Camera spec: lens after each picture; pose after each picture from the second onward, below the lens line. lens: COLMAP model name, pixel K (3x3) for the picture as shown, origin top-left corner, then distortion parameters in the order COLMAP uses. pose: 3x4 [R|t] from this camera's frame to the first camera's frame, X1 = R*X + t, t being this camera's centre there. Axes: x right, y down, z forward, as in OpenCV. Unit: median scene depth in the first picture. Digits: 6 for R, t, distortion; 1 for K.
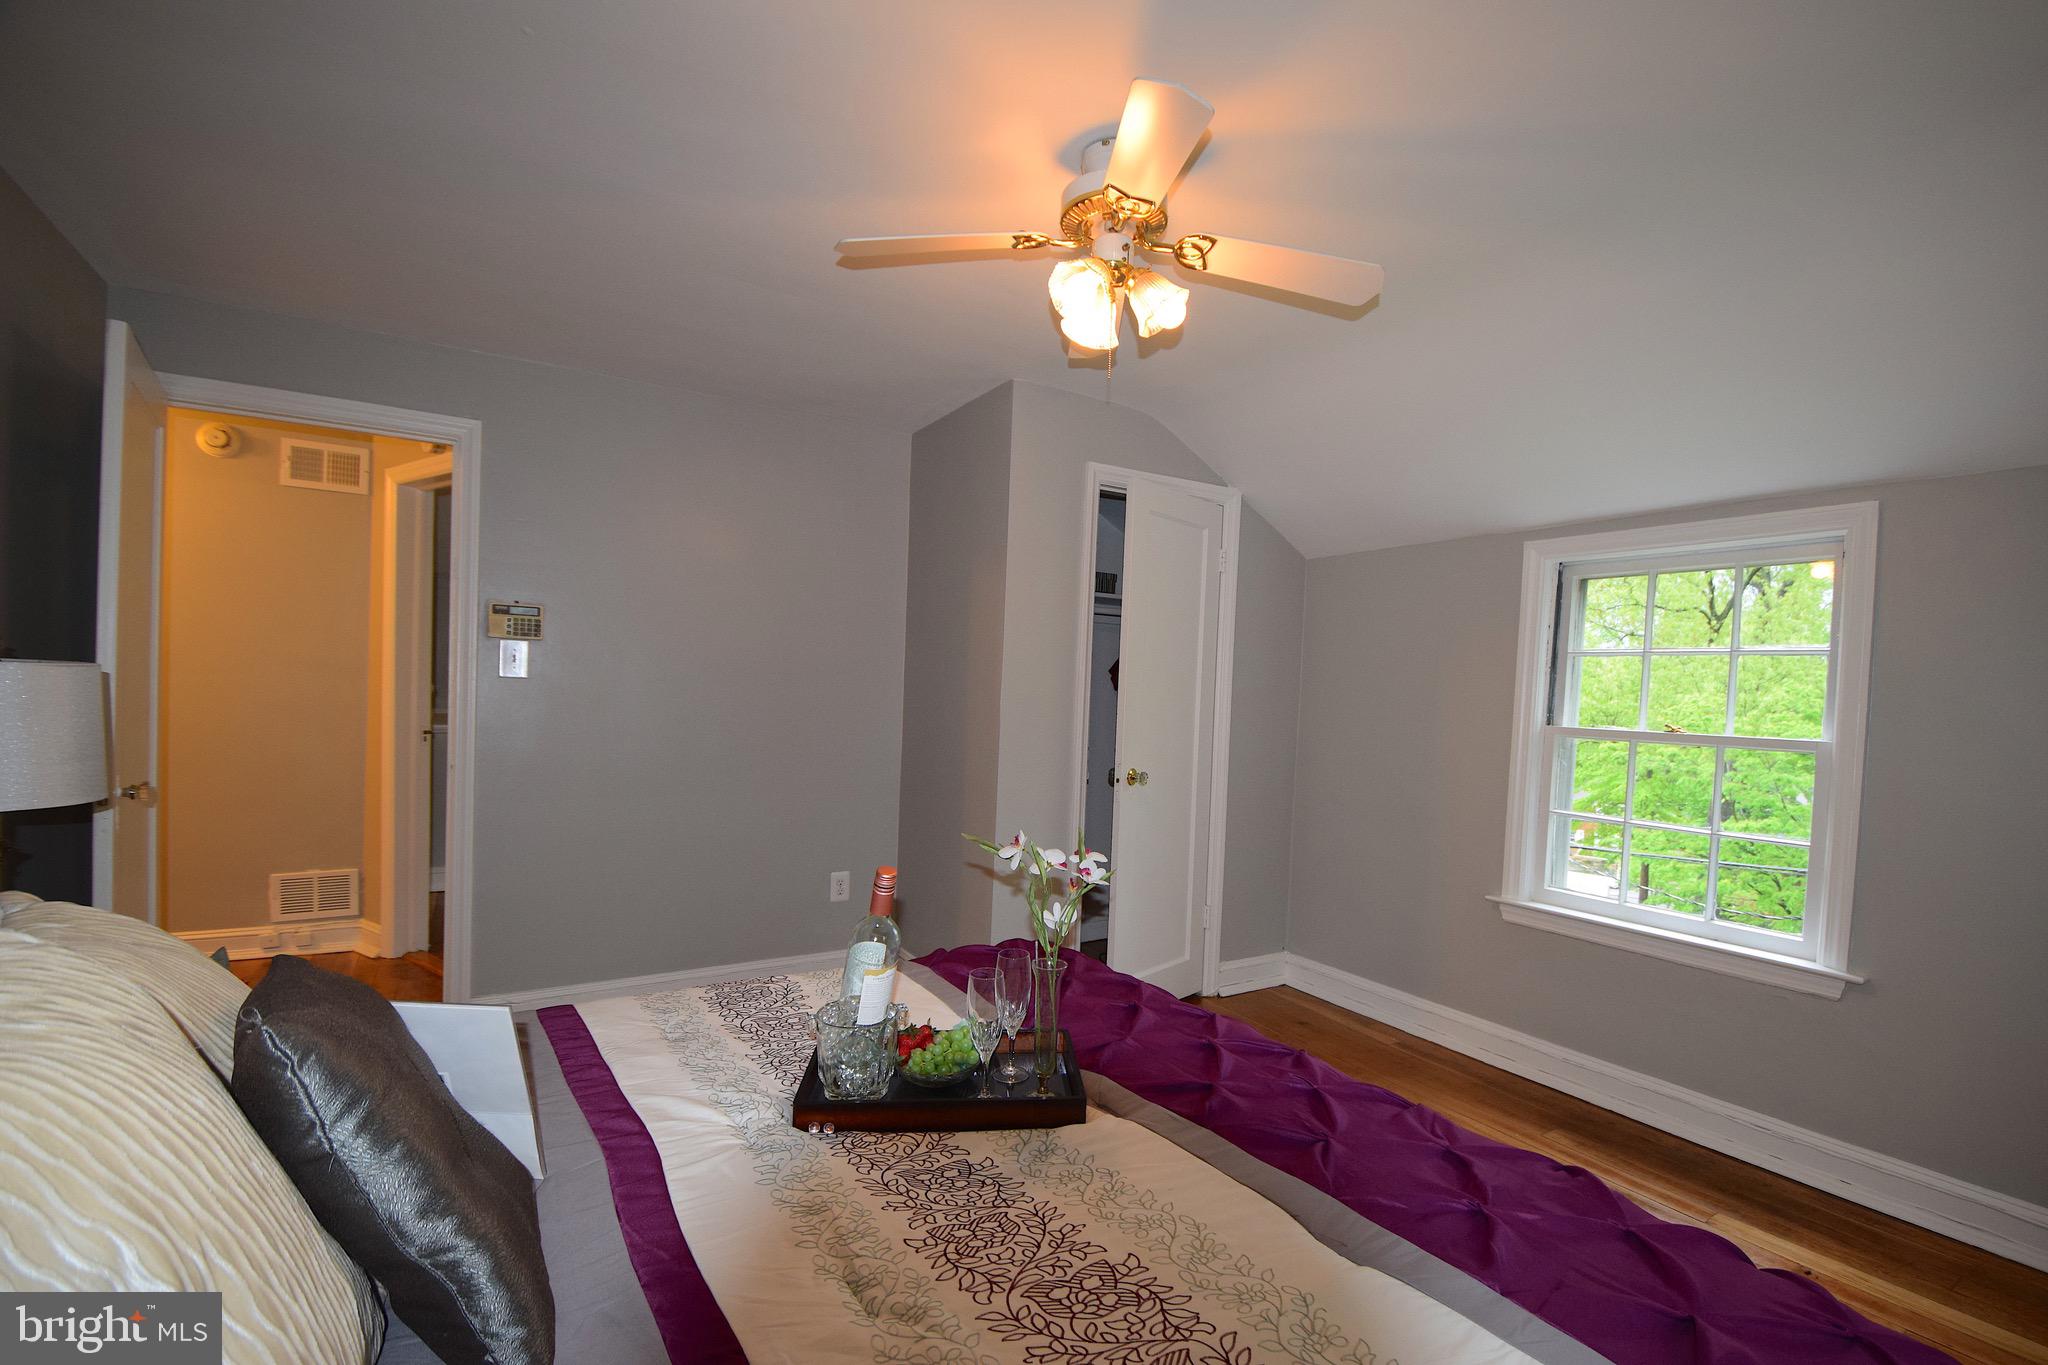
lens RADIAL K [[896.5, 0, 1043.4], [0, 896.5, 714.0], [0, 0, 1]] dist [0.011319, -0.022170]
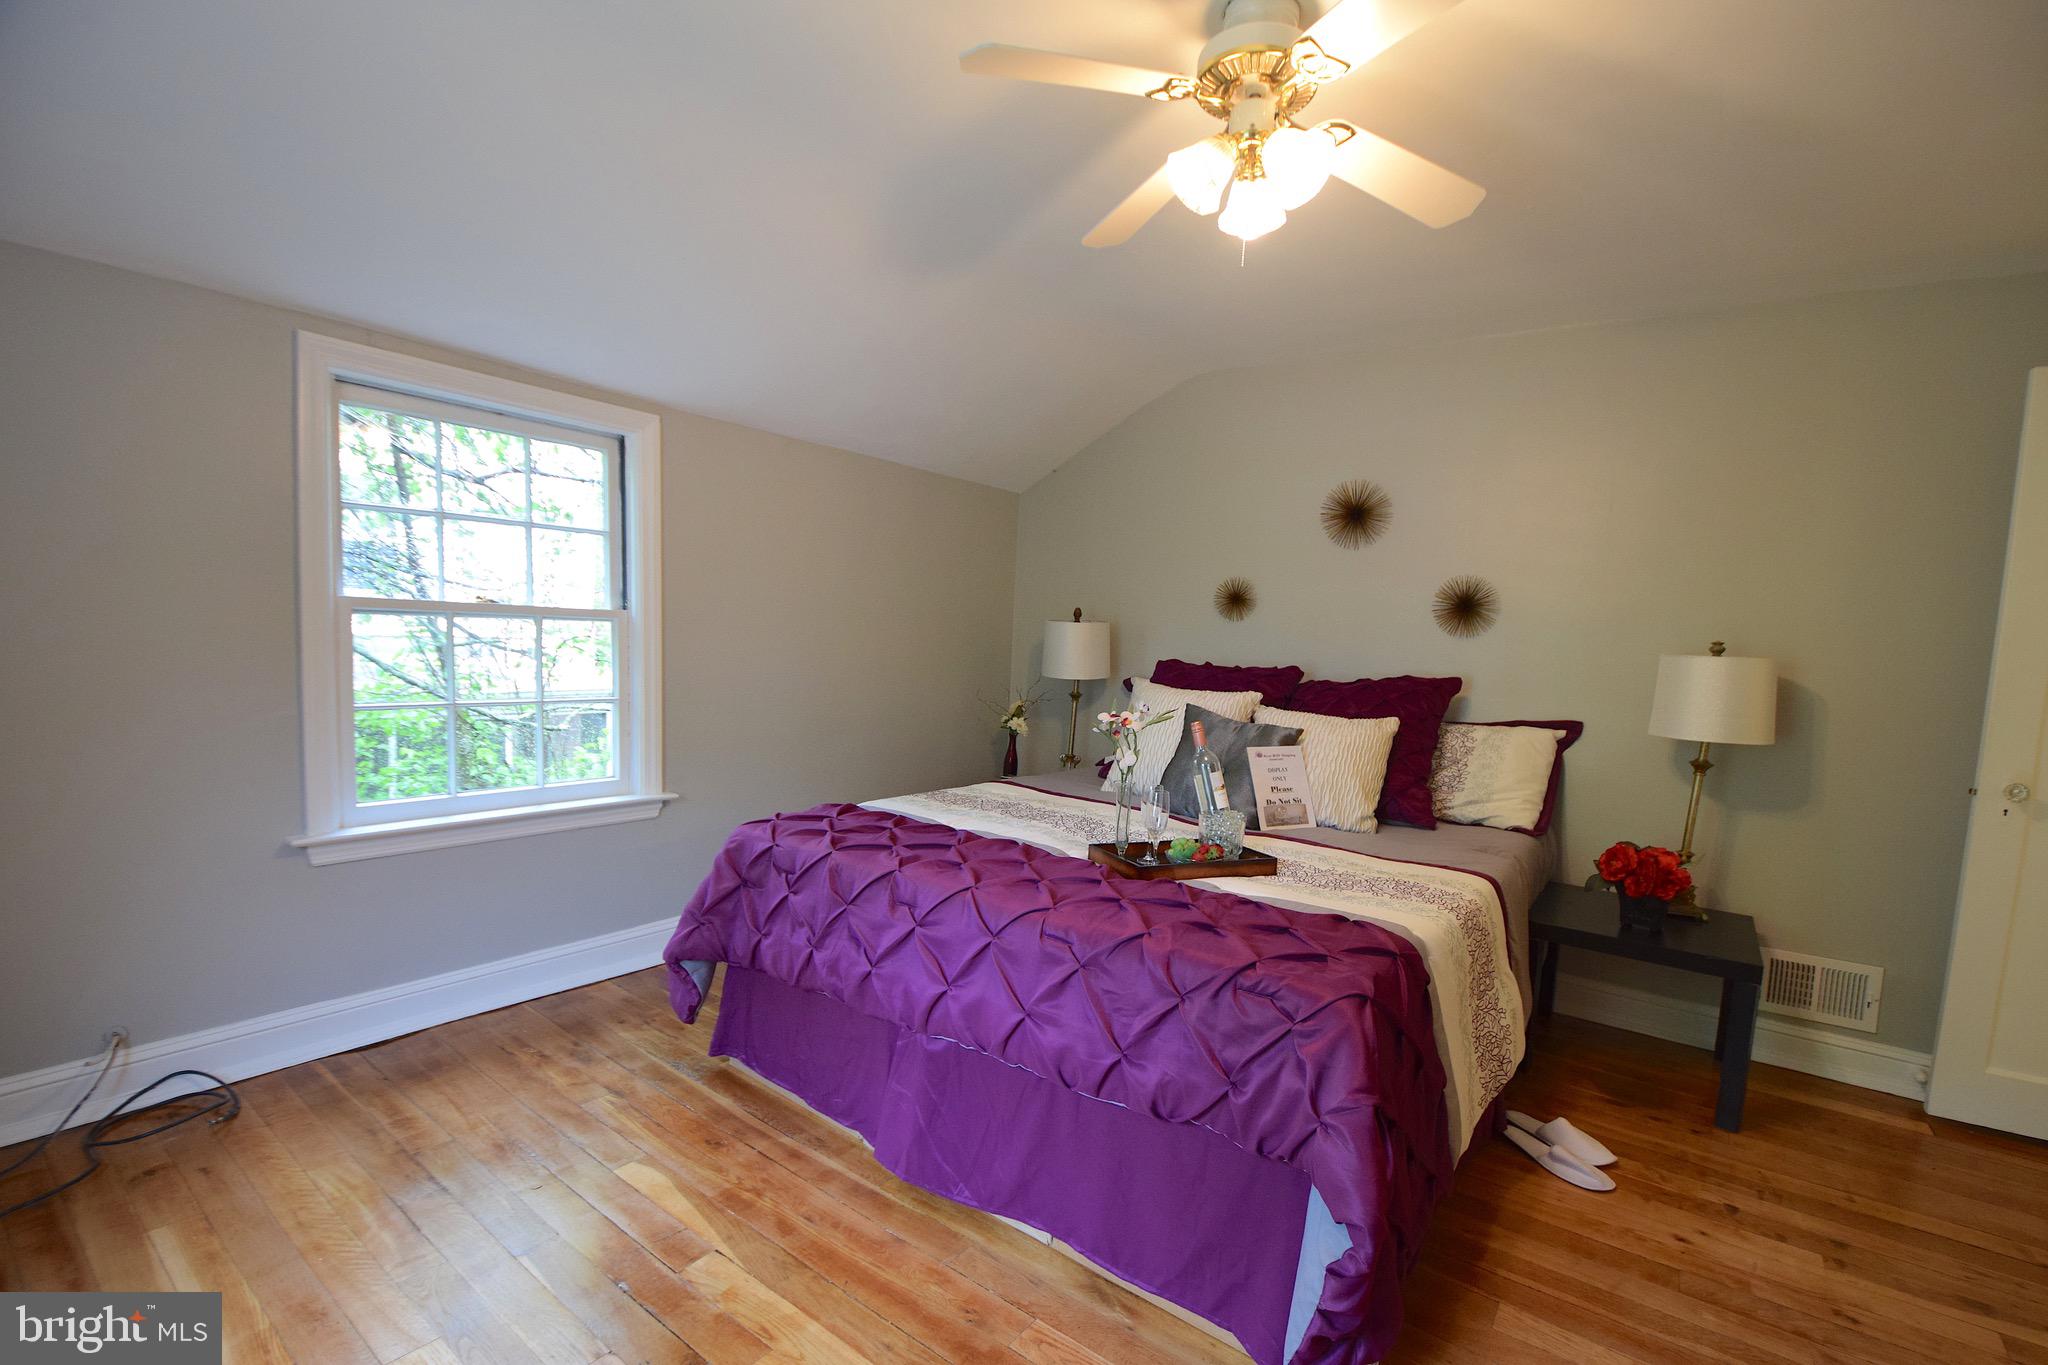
lens RADIAL K [[896.5, 0, 1043.4], [0, 896.5, 714.0], [0, 0, 1]] dist [0.011319, -0.022170]
pose [[-0.354799, -0.153225, 0.922301, -0.386454], [-0.057223, 0.988189, 0.142158, -0.032029], [-0.933190, -0.002339, -0.359376, 0.788144]]
